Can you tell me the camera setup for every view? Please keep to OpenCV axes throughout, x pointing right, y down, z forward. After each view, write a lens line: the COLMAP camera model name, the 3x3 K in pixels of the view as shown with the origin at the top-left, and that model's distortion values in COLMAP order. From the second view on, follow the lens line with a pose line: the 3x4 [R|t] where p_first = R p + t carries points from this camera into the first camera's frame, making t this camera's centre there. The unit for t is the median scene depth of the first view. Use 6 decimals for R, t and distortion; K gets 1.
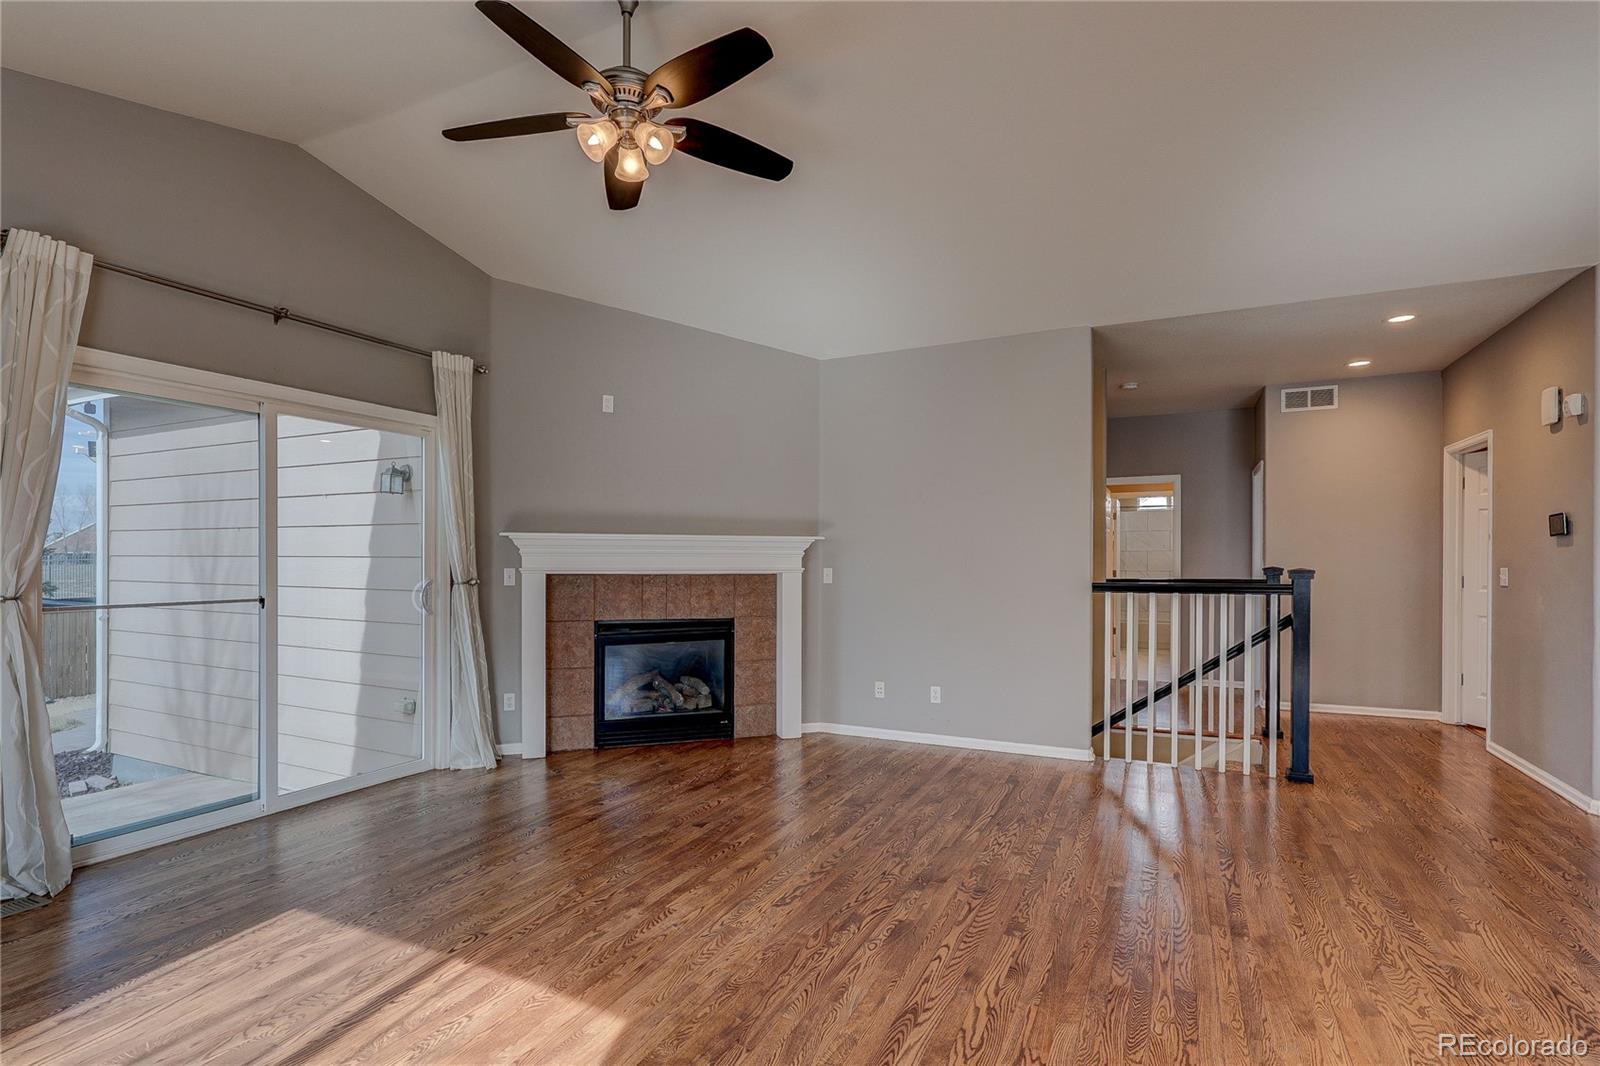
lens RADIAL K [[756.7, 0, 801.5], [0, 756.7, 562.7], [0, 0, 1]] dist [-0.001085, -0.000417]
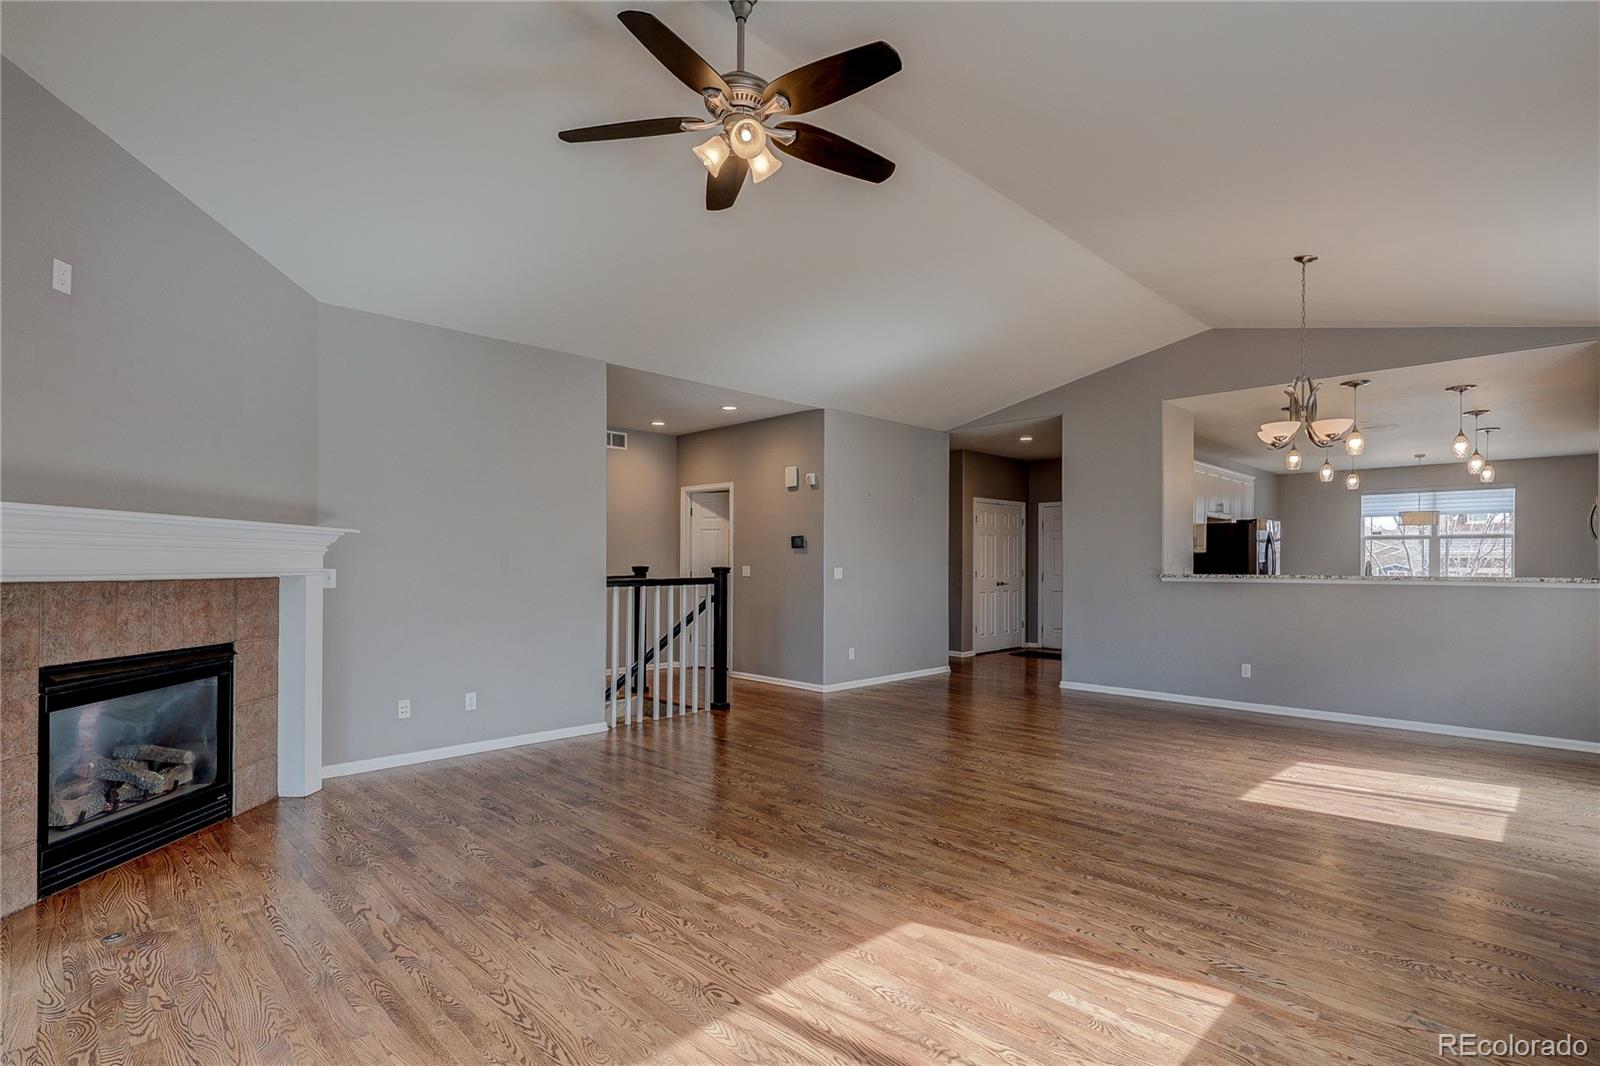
lens RADIAL K [[756.7, 0, 801.5], [0, 756.7, 562.7], [0, 0, 1]] dist [-0.001085, -0.000417]
pose [[0.342909, 0.001414, 0.939367, -0.660639], [0.001175, 0.999997, -0.001934, 0.003458], [-0.939368, 0.001767, 0.342907, 0.329669]]
